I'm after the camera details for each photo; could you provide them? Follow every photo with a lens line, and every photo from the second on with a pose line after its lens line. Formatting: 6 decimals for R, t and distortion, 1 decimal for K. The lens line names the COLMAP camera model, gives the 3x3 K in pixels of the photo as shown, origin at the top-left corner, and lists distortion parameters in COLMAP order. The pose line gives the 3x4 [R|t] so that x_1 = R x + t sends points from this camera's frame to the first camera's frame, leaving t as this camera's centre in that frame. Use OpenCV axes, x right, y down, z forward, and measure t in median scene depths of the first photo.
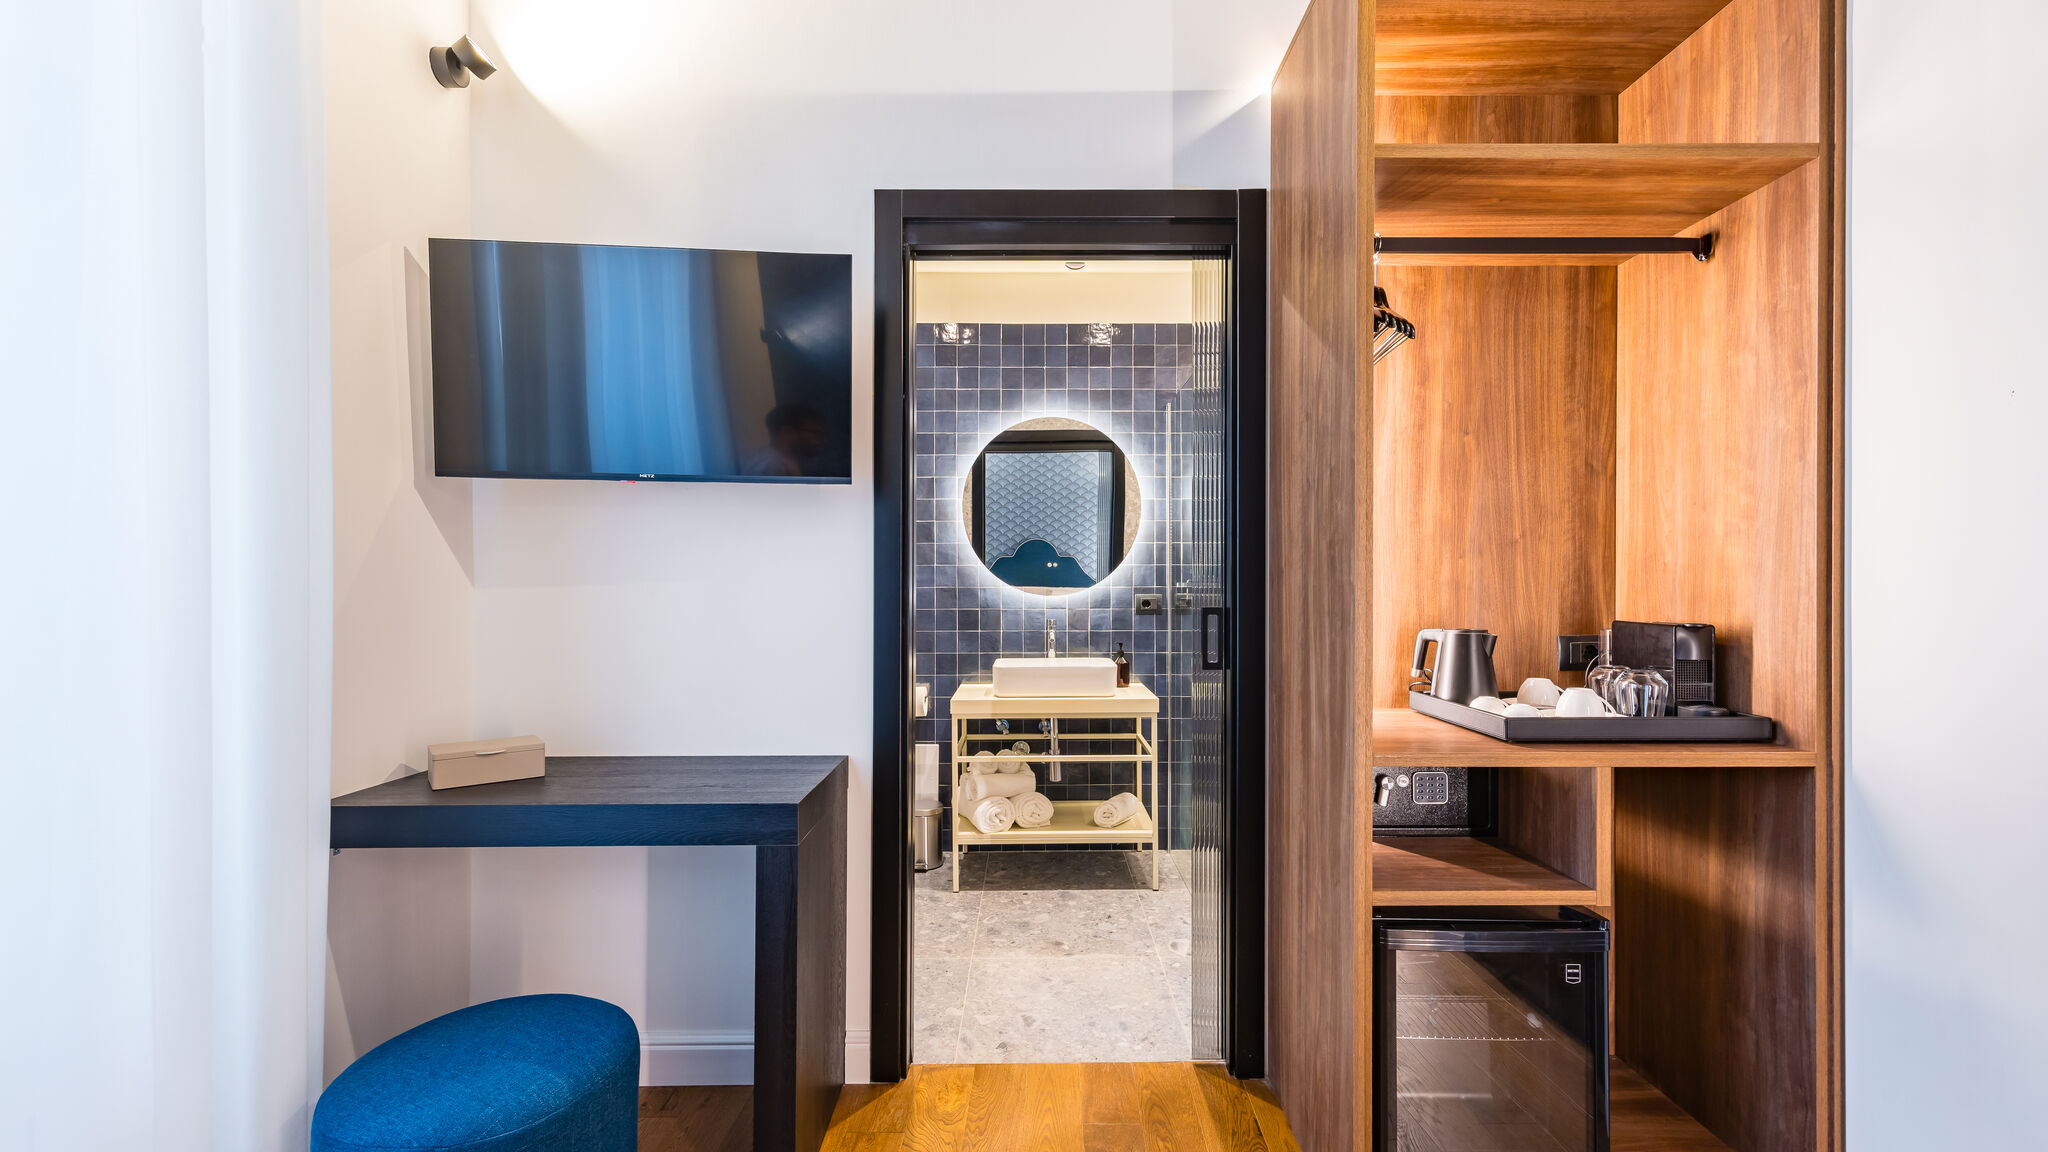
lens RADIAL K [[851.9, 0, 1031.7], [0, 851.9, 581.7], [0, 0, 1]] dist [0.009183, 0.000154]
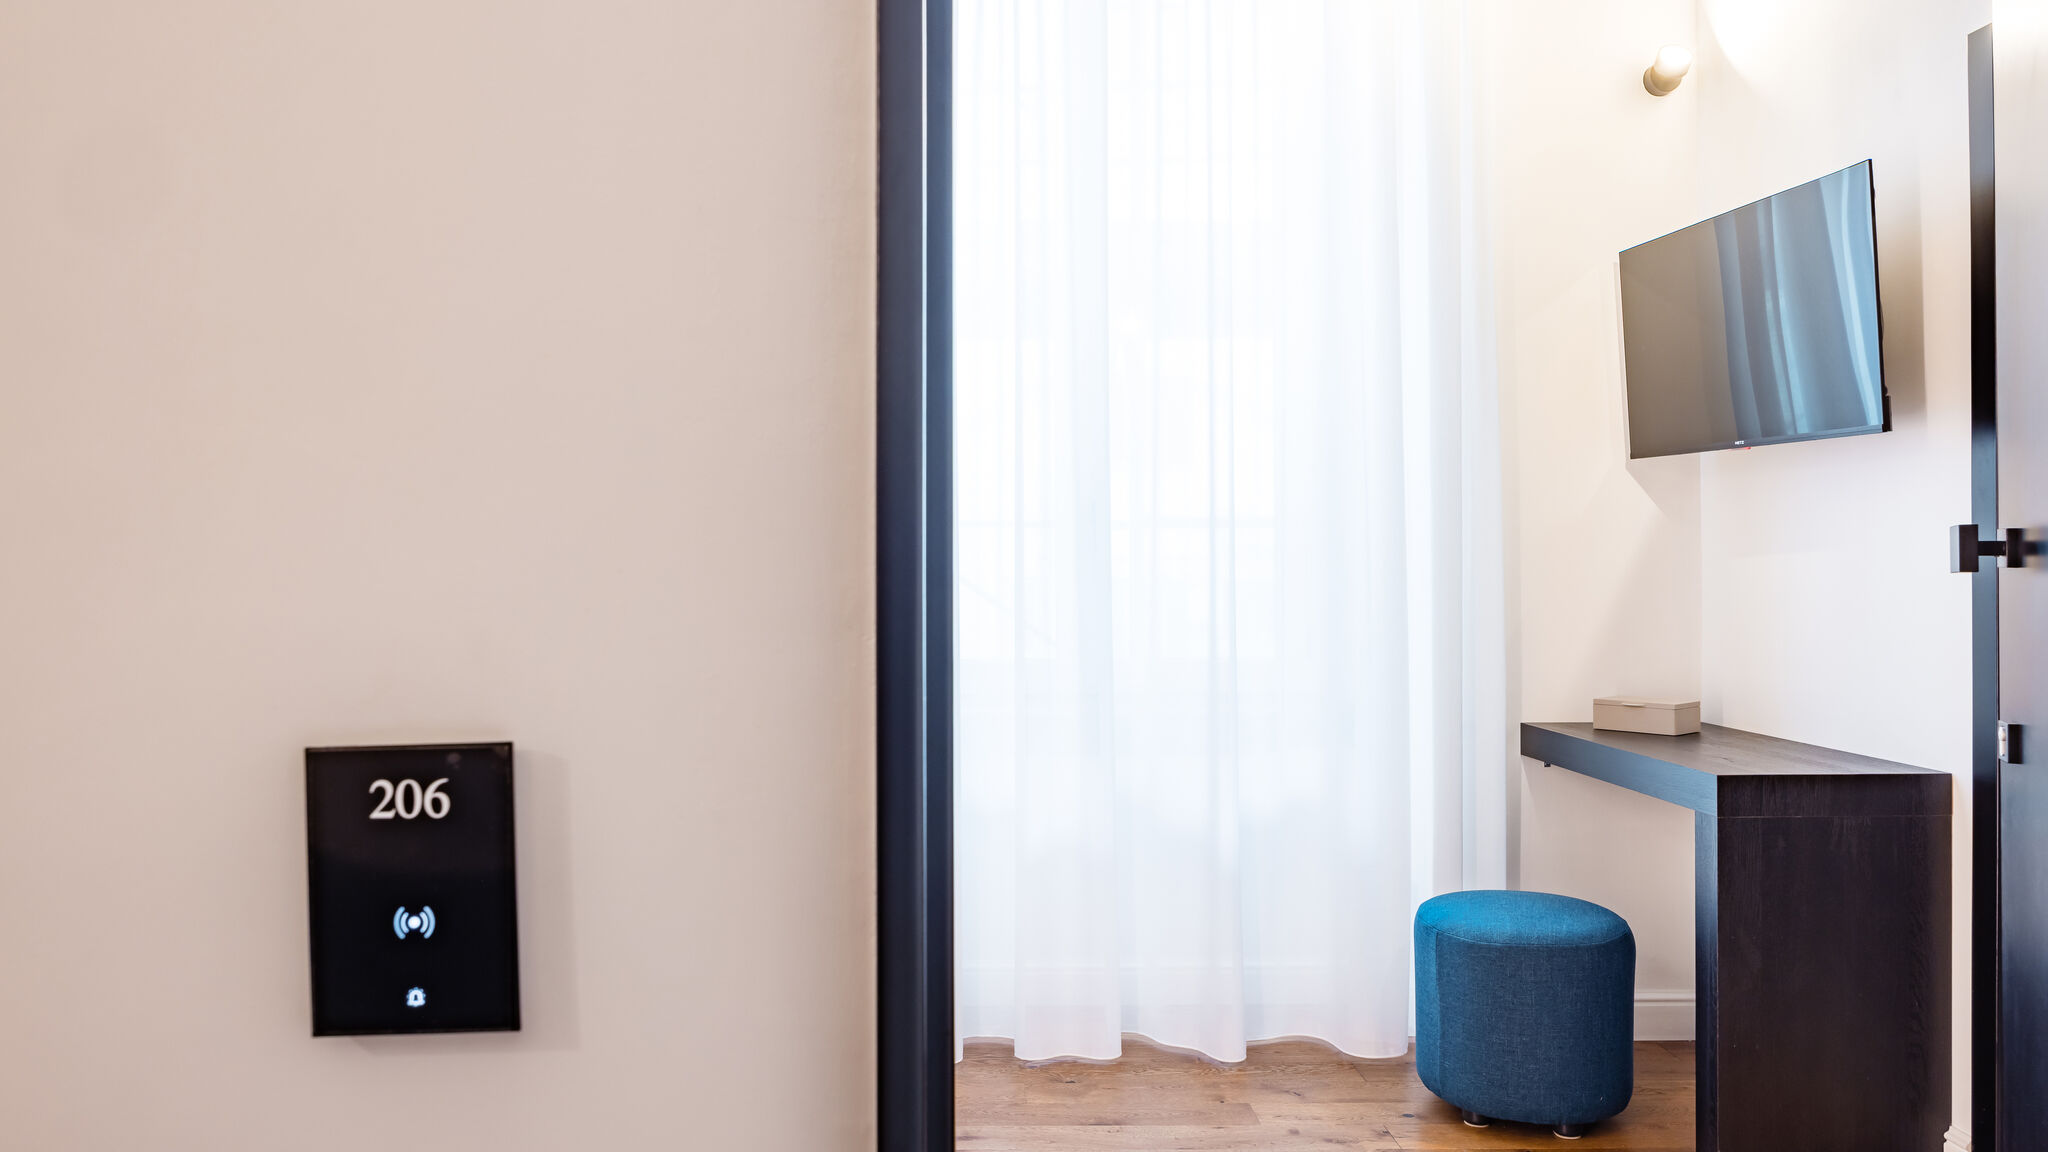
lens RADIAL K [[1515.7, 0, 1024.0], [0, 1515.7, 576.0], [0, 0, 1]] dist [-0.137791, -0.000125]
pose [[0.035479, 0.016571, -0.999233, 1.117529], [0.023577, 0.999570, 0.017414, -0.019327], [0.999092, -0.024177, 0.035073, 0.112605]]
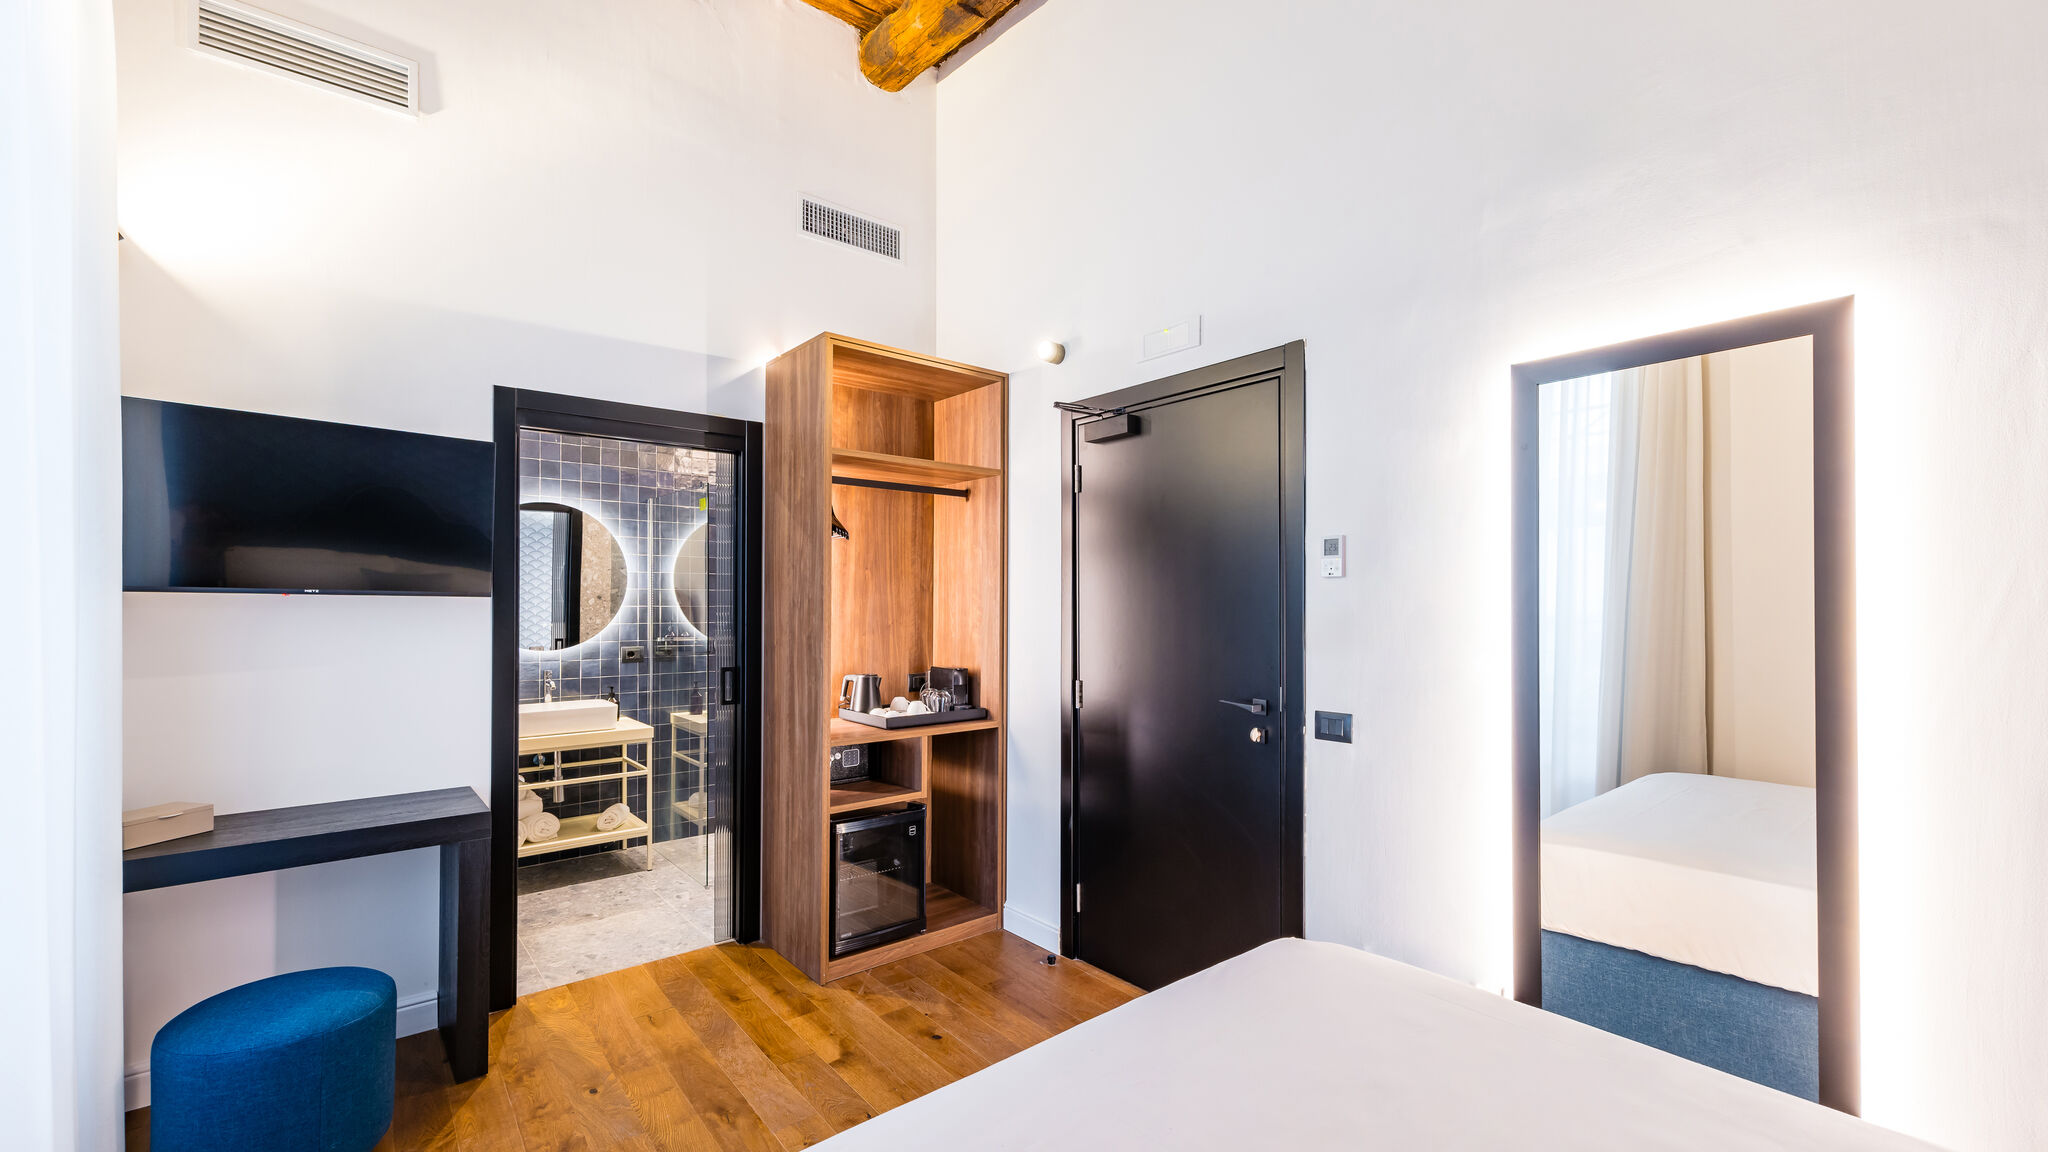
lens RADIAL K [[847.7, 0, 1035.6], [0, 847.7, 602.1], [0, 0, 1]] dist [0.002967, 0.000064]
pose [[0.766055, 0.002375, 0.642771, -0.404915], [-0.004269, 0.999990, 0.001392, -0.104737], [-0.642761, -0.003810, 0.766057, -0.667814]]
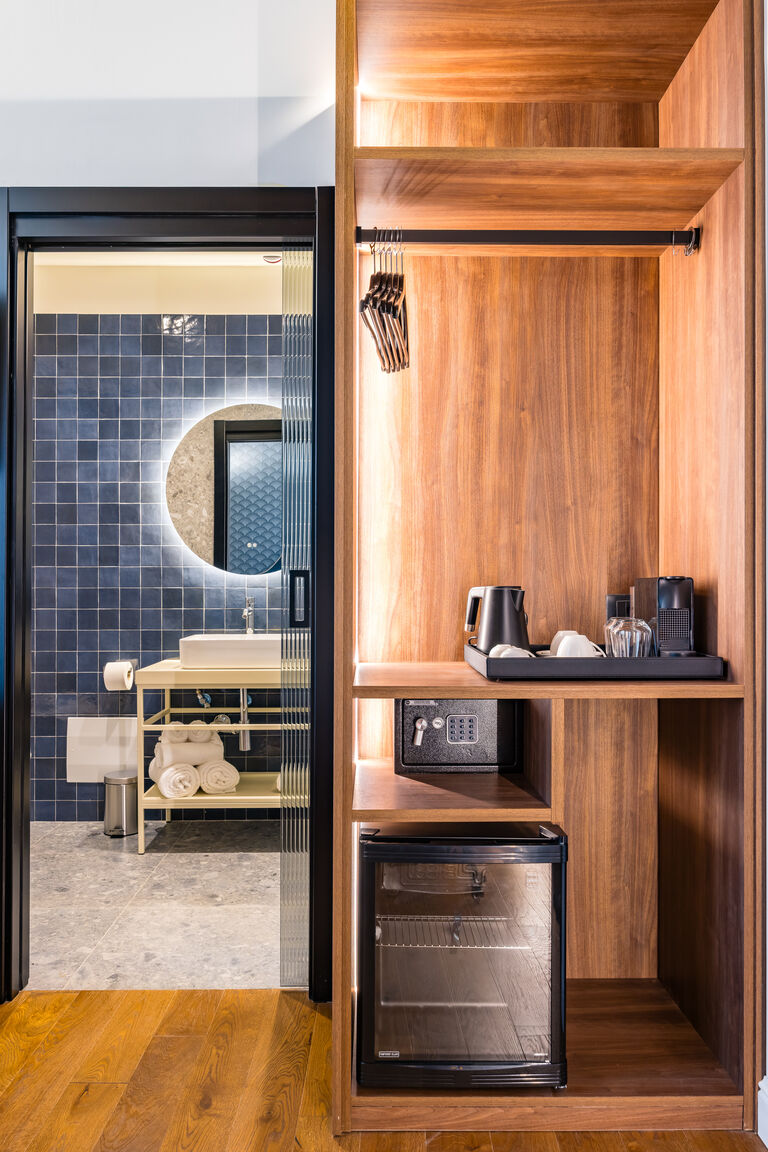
lens RADIAL K [[862.6, 0, 369.5], [0, 862.6, 577.6], [0, 0, 1]] dist [-0.005269, 0.002325]
pose [[0.999998, 0.000574, -0.001639, 0.315141], [-0.000583, 0.999985, -0.005463, 0.047561], [0.001636, 0.005463, 0.999984, -0.100854]]
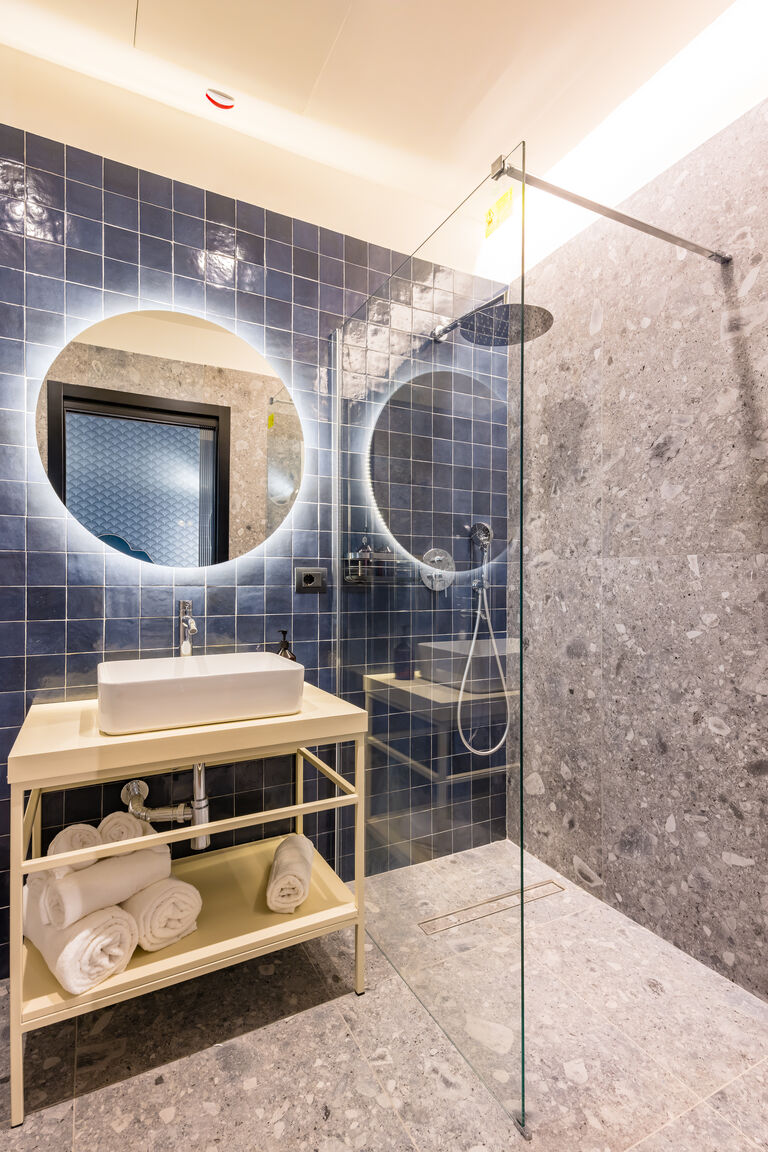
lens RADIAL K [[543.5, 0, 365.0], [0, 543.5, 579.4], [0, 0, 1]] dist [0.026344, -0.000881]
pose [[0.893978, 0.005631, 0.448076, -0.084684], [-0.005417, 0.999984, -0.001759, 0.049538], [-0.448078, -0.000854, 0.893994, 0.980315]]
